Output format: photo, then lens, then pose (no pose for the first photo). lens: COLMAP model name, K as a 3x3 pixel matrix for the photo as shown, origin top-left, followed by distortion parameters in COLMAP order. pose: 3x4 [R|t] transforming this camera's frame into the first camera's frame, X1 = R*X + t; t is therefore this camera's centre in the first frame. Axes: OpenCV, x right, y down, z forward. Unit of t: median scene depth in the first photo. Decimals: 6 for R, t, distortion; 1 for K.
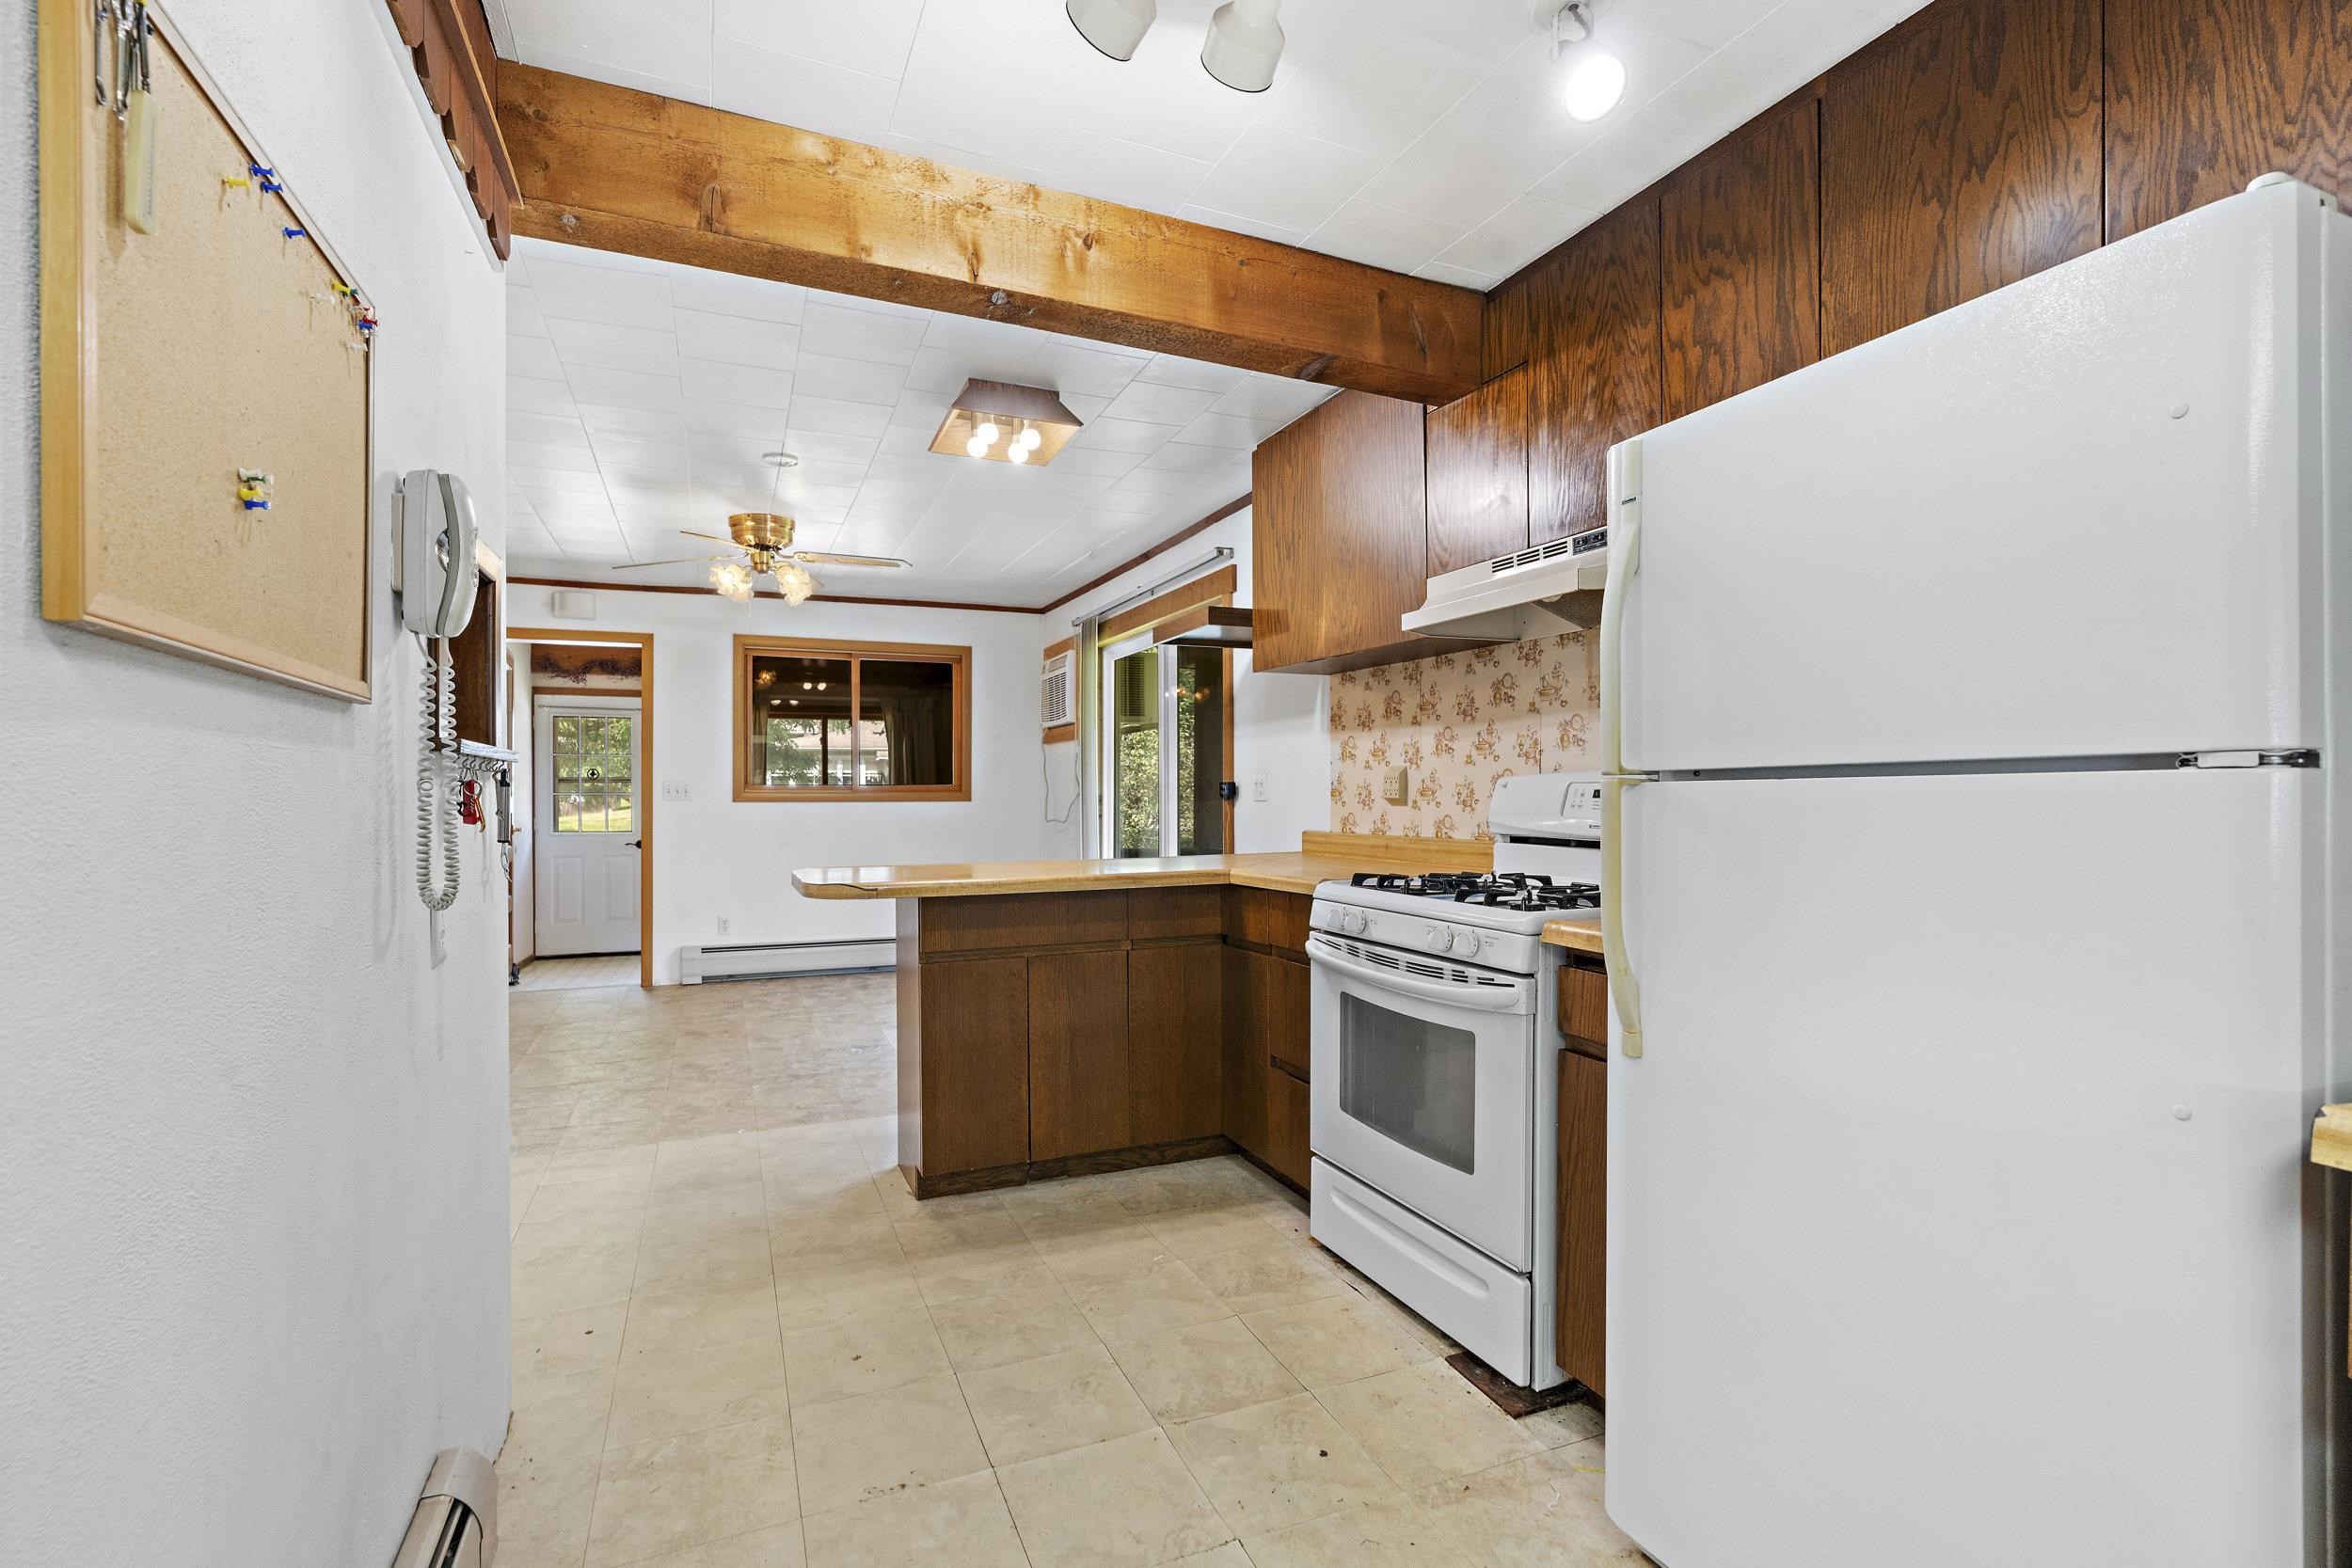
lens RADIAL K [[1063.0, 0, 1156.1], [0, 1063.0, 800.1], [0, 0, 1]] dist [-0.000310, 0.000126]
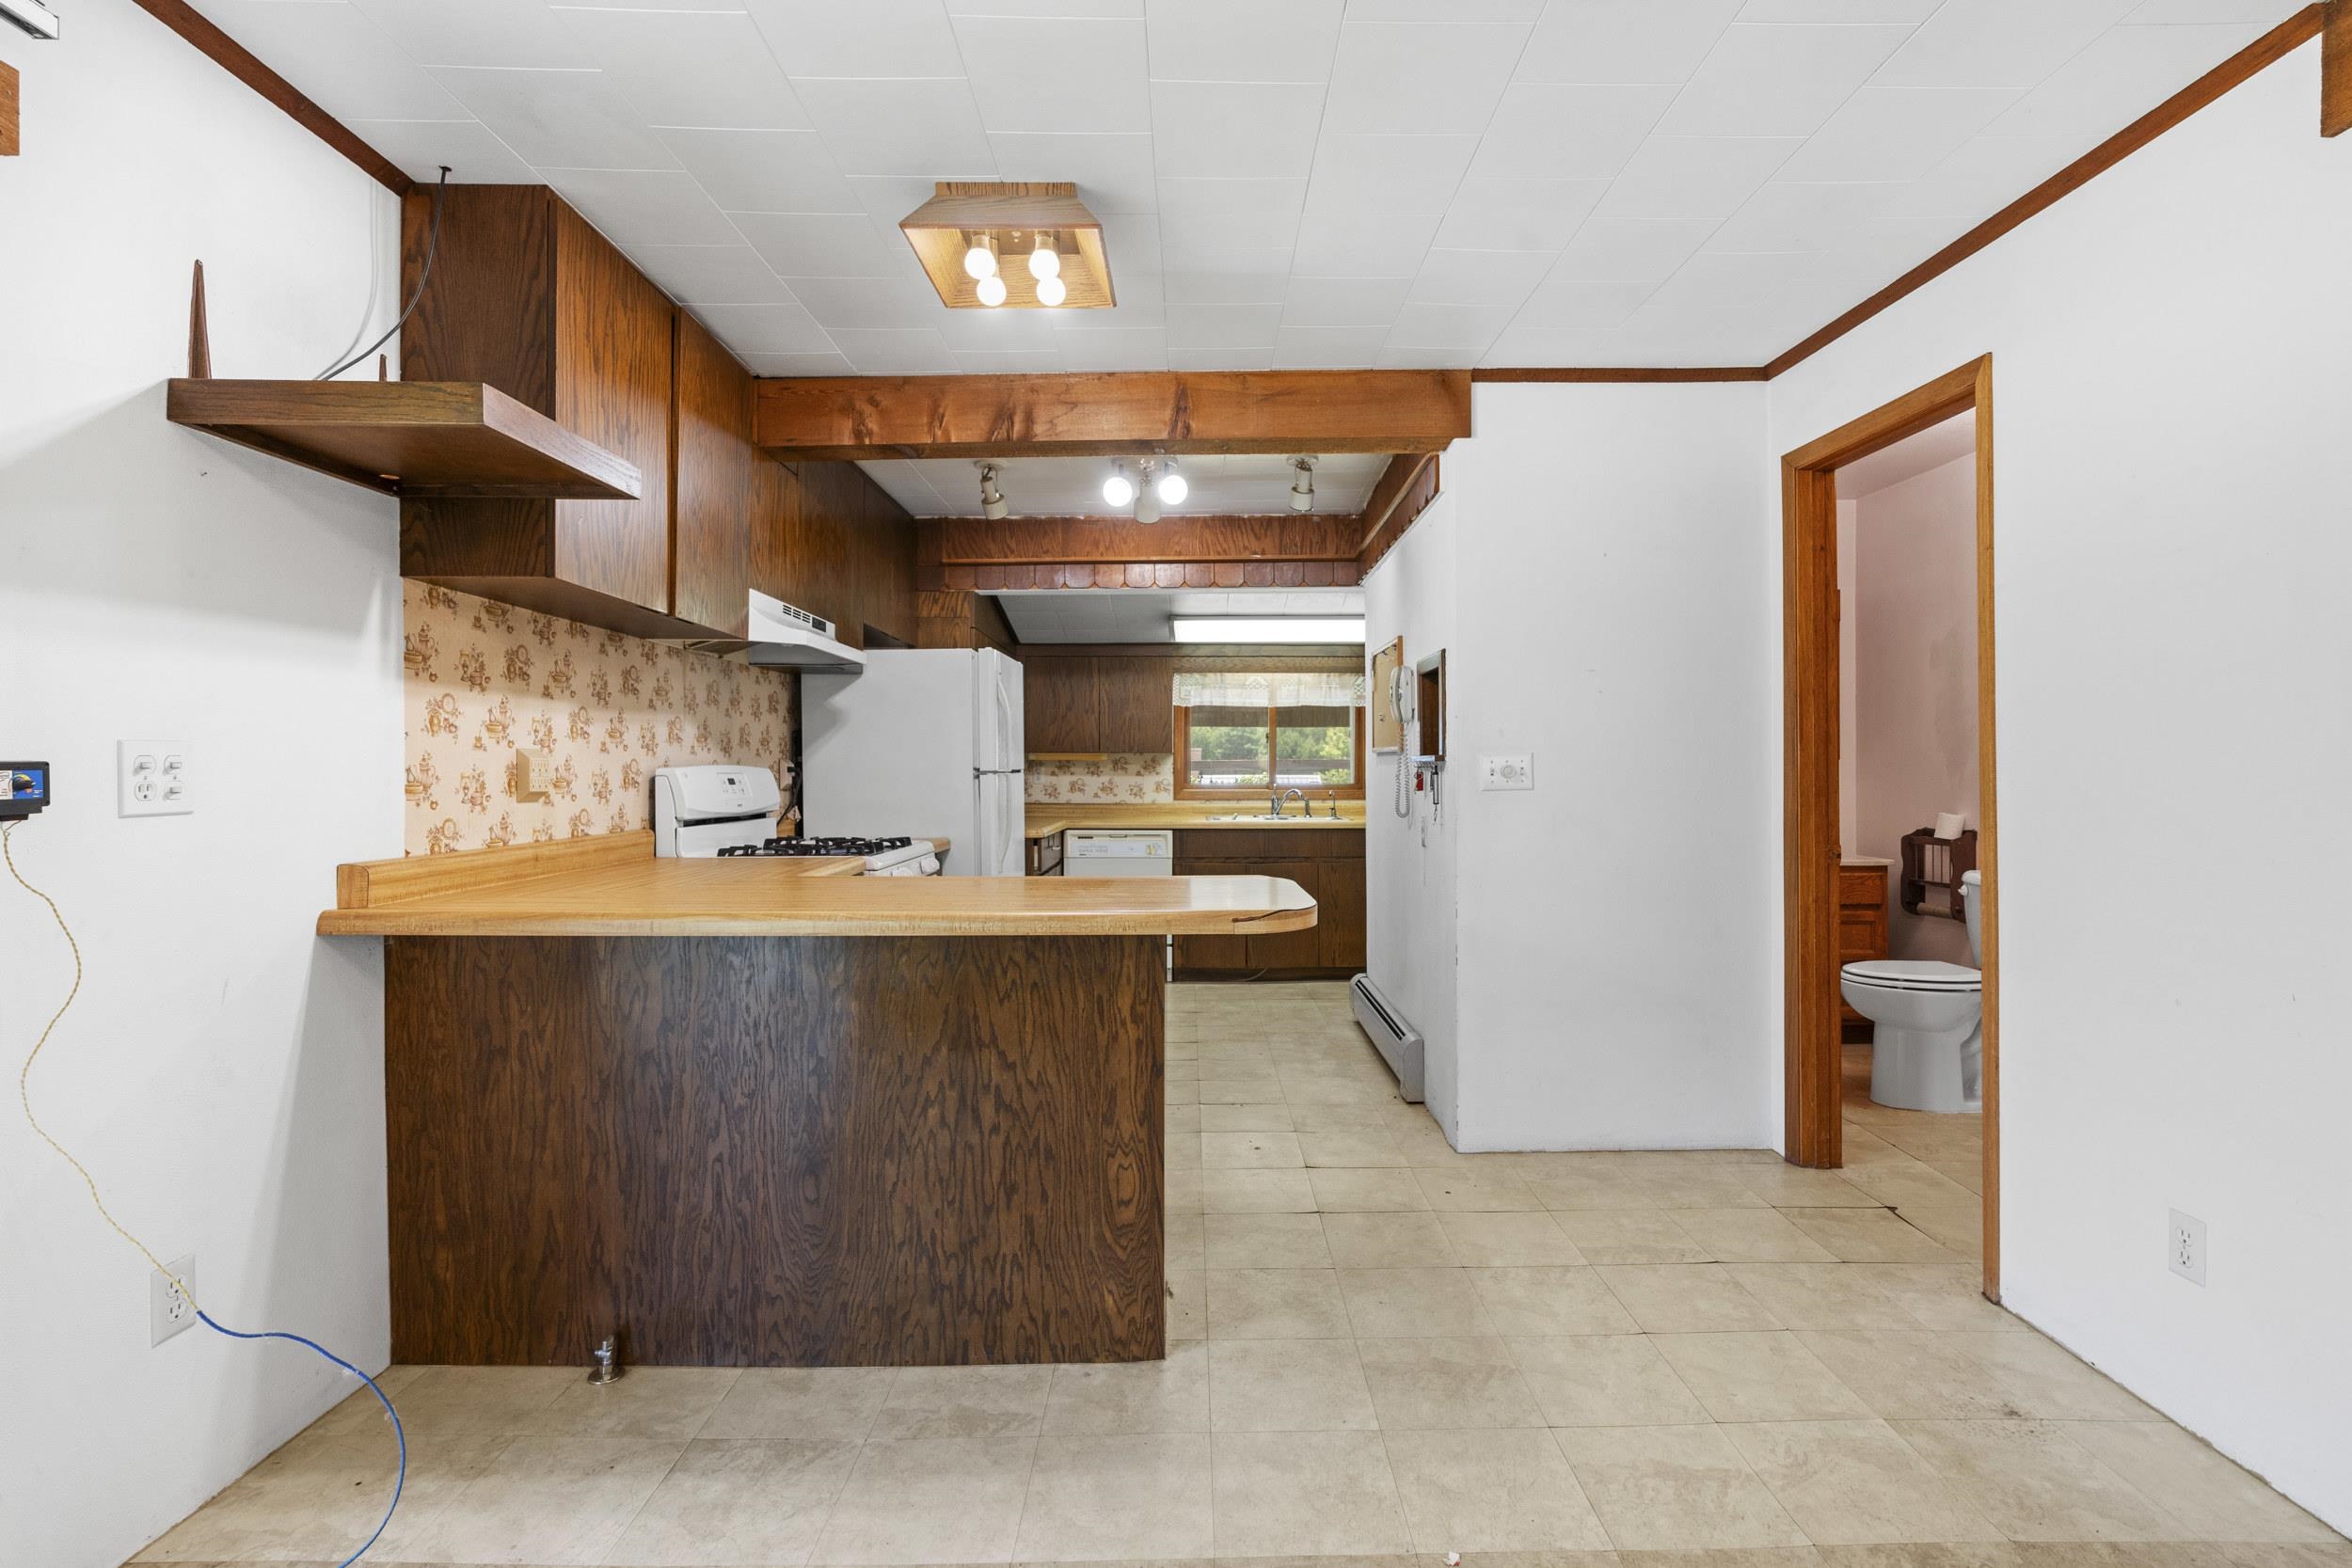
lens RADIAL K [[1075.2, 0, 1206.3], [0, 1075.2, 770.7], [0, 0, 1]] dist [-0.004628, 0.000285]
pose [[-0.930737, 0.004198, 0.365666, -0.491434], [0.007309, 0.999948, 0.007124, -0.018796], [-0.365617, 0.009304, -0.930719, 1.547527]]
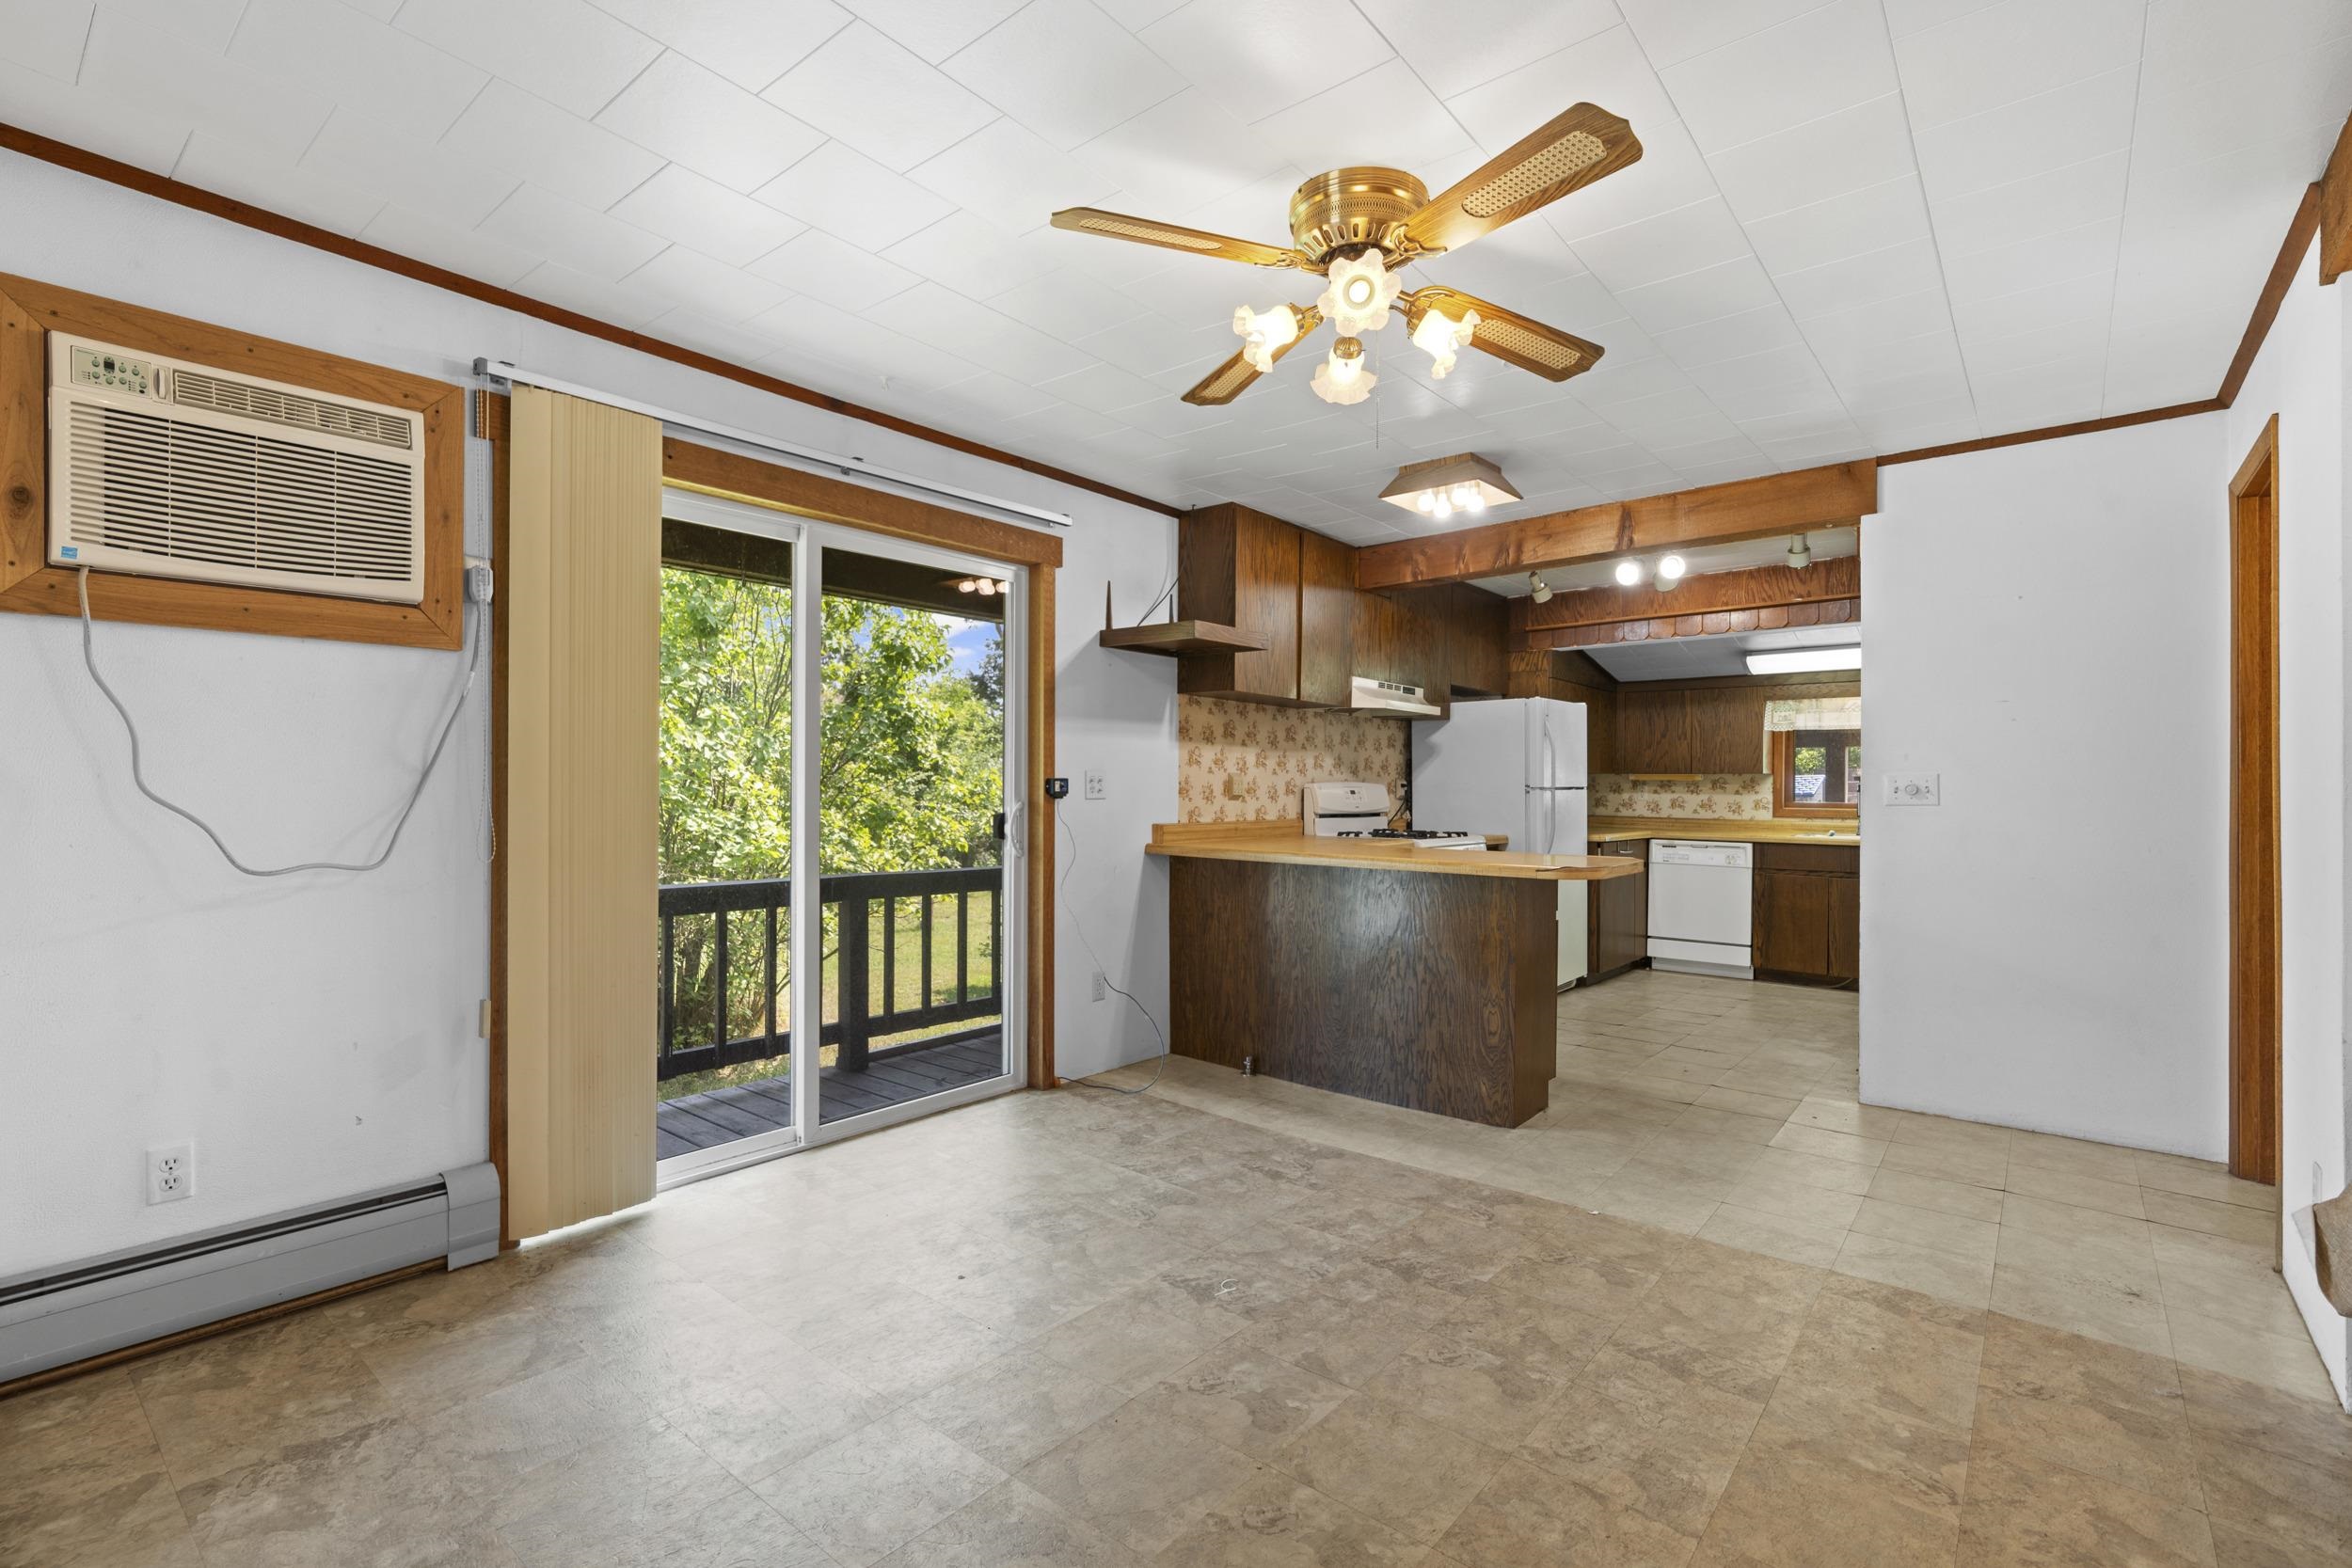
lens RADIAL K [[1065.0, 0, 1161.1], [0, 1065.0, 782.9], [0, 0, 1]] dist [-0.011046, 0.006425]
pose [[-0.459453, 0.003823, 0.888194, -1.024754], [0.001007, 0.999992, -0.003783, -0.012975], [-0.888201, -0.000844, -0.459454, 1.779428]]
